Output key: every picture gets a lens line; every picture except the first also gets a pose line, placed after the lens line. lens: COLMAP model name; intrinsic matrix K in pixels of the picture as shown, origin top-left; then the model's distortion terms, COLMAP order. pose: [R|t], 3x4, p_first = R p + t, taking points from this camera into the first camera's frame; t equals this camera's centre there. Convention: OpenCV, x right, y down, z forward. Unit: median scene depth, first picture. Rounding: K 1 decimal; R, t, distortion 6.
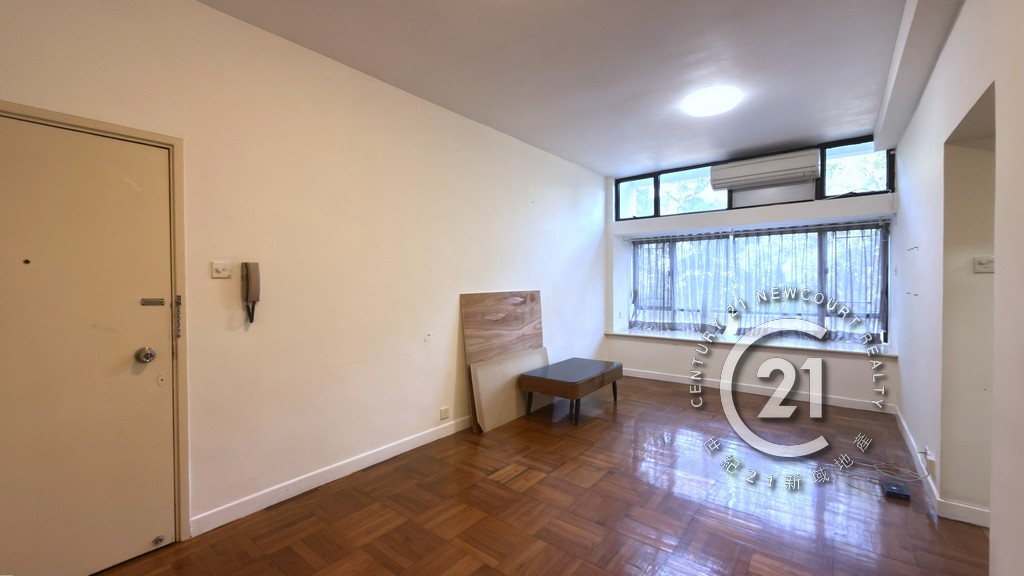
lens RADIAL K [[402.6, 0, 512.9], [0, 402.6, 285.4], [0, 0, 1]] dist [0.000055, 0.000005]
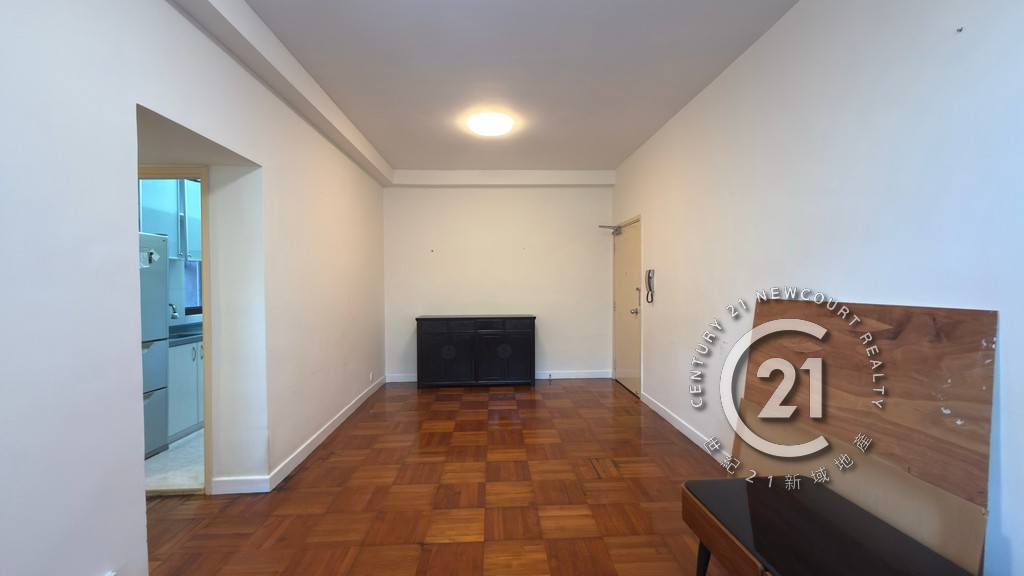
lens RADIAL K [[402.6, 0, 513.2], [0, 402.6, 285.0], [0, 0, 1]] dist [0.000055, 0.000005]
pose [[-0.747618, 0.010753, -0.664042, 0.546134], [-0.002526, 0.999816, 0.019034, -0.011393], [0.664124, 0.015907, -0.747453, 1.045793]]
